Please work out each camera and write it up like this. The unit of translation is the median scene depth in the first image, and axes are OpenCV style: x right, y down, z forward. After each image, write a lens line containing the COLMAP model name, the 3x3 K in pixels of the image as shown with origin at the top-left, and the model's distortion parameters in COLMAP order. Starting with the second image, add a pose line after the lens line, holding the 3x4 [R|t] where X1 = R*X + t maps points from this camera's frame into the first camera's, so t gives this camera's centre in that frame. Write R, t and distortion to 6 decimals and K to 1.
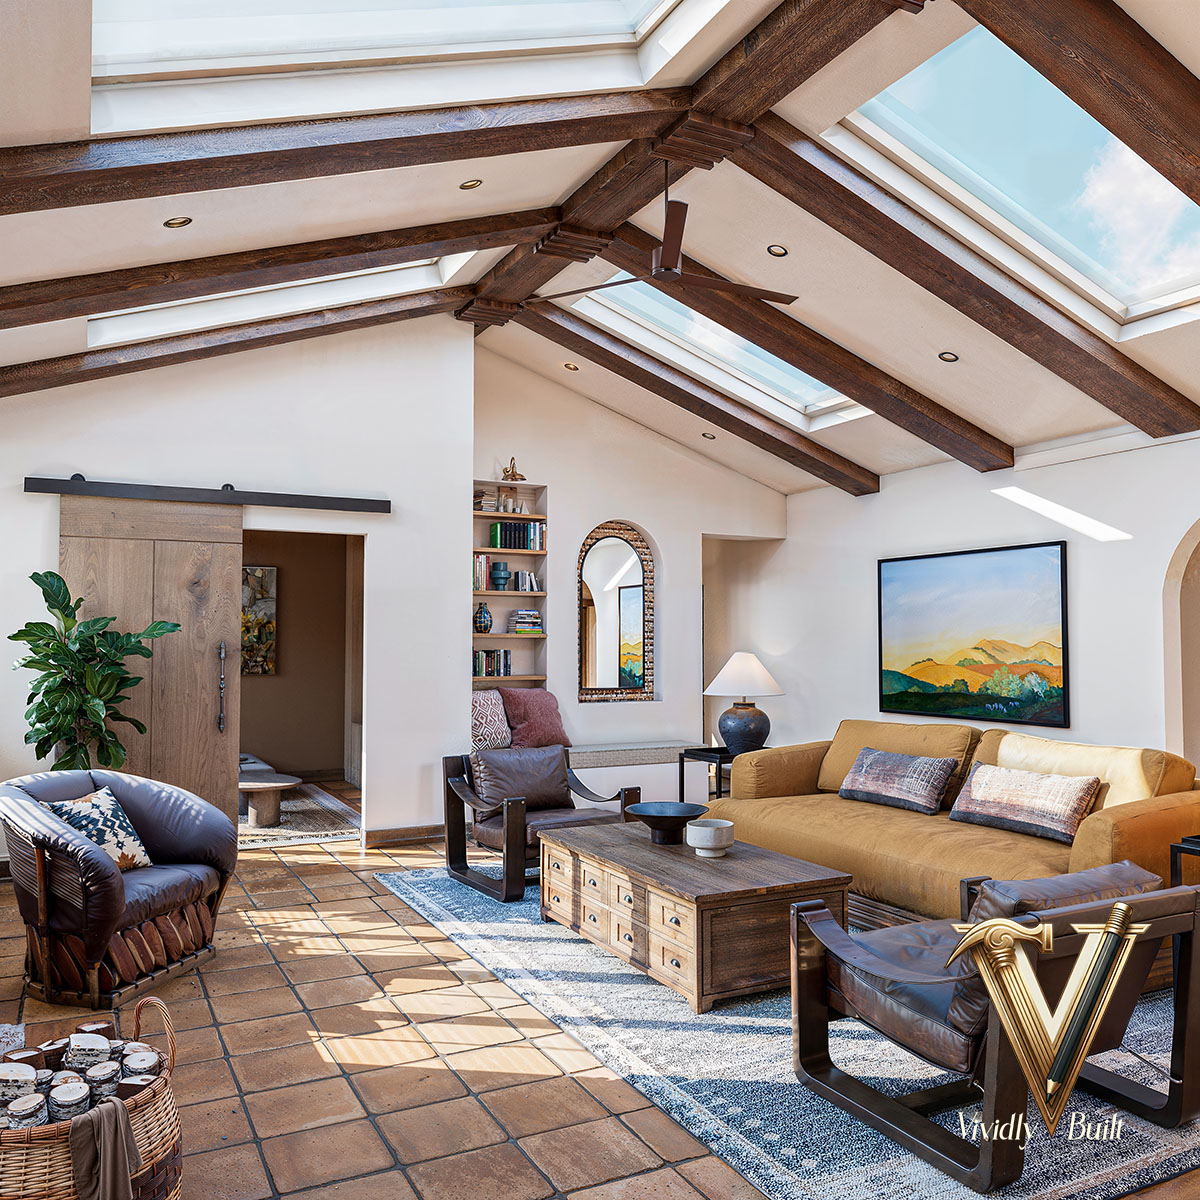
lens RADIAL K [[1008.5, 0, 600.0], [0, 1008.5, 600.0], [0, 0, 1]] dist [-0.002503, -0.001258]
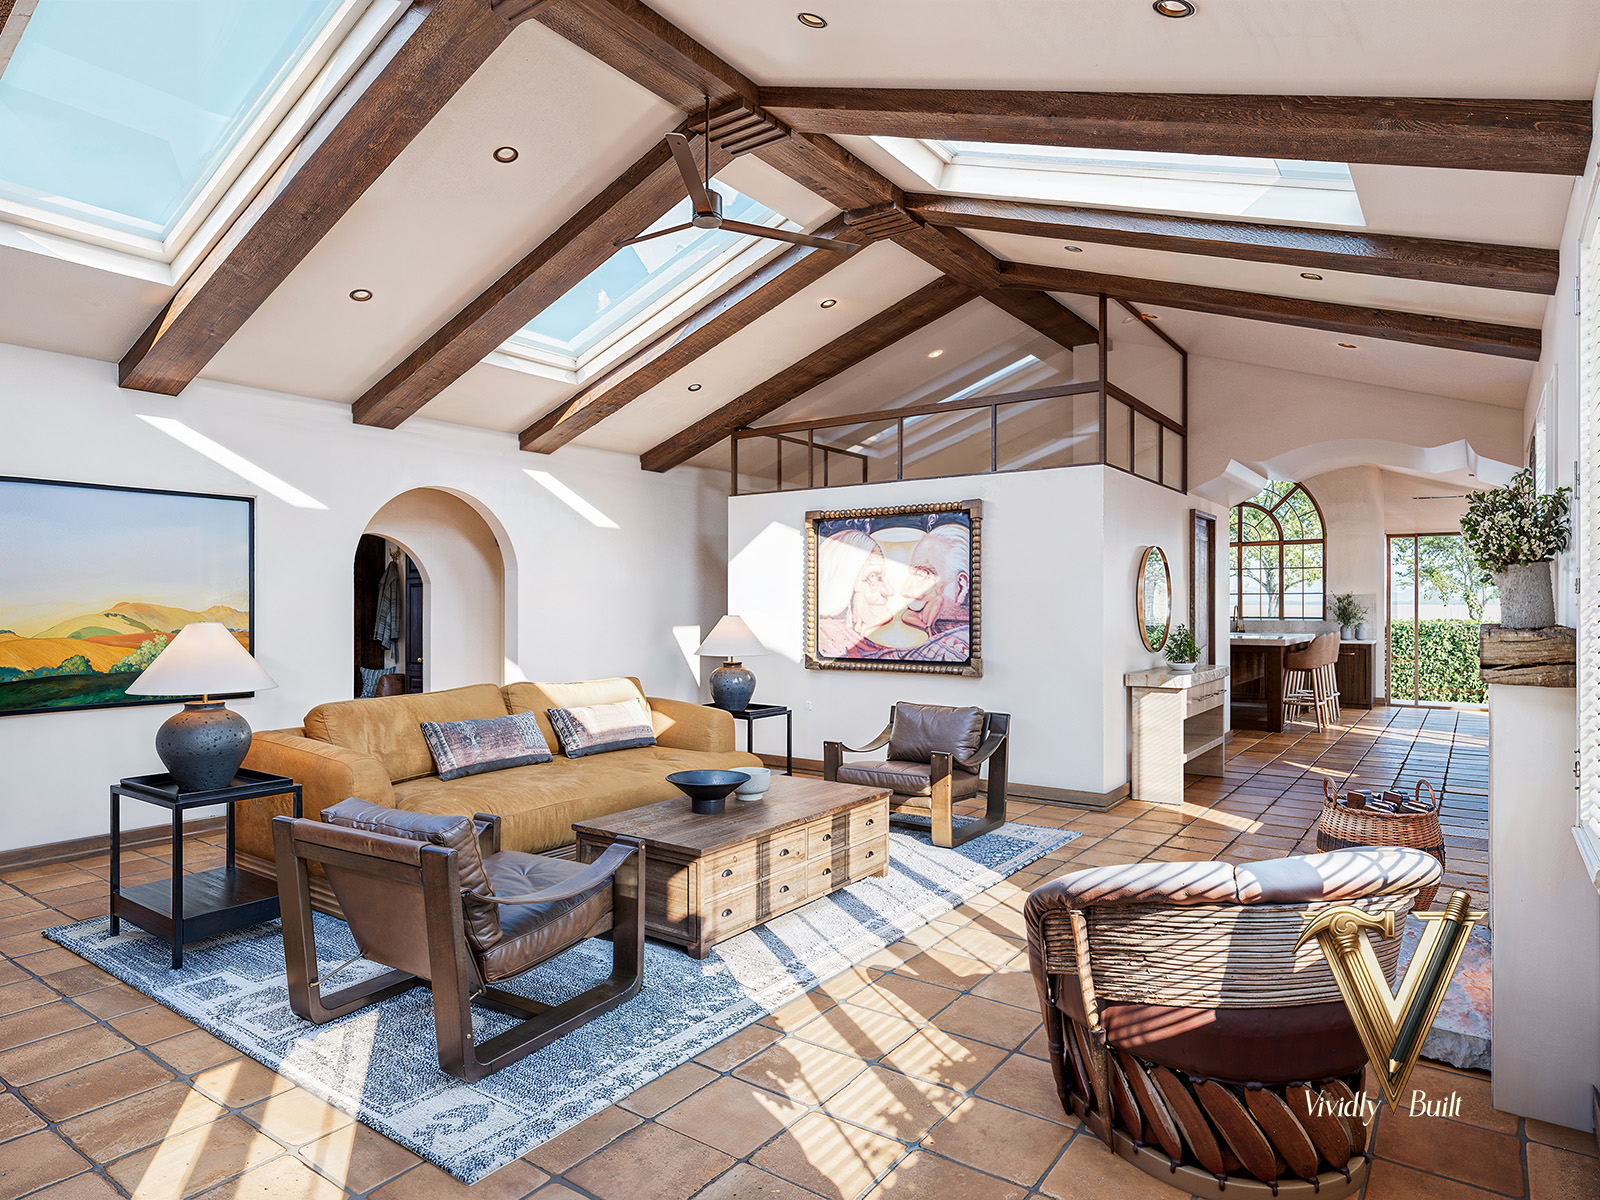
lens RADIAL K [[944.9, 0, 800.0], [0, 944.9, 600.0], [0, 0, 1]] dist [-0.000544, -0.001086]
pose [[-0.454736, 0.004859, 0.890613, -0.765731], [-0.037228, 0.999007, -0.024458, 0.053482], [-0.889848, -0.044278, -0.454104, 1.305419]]
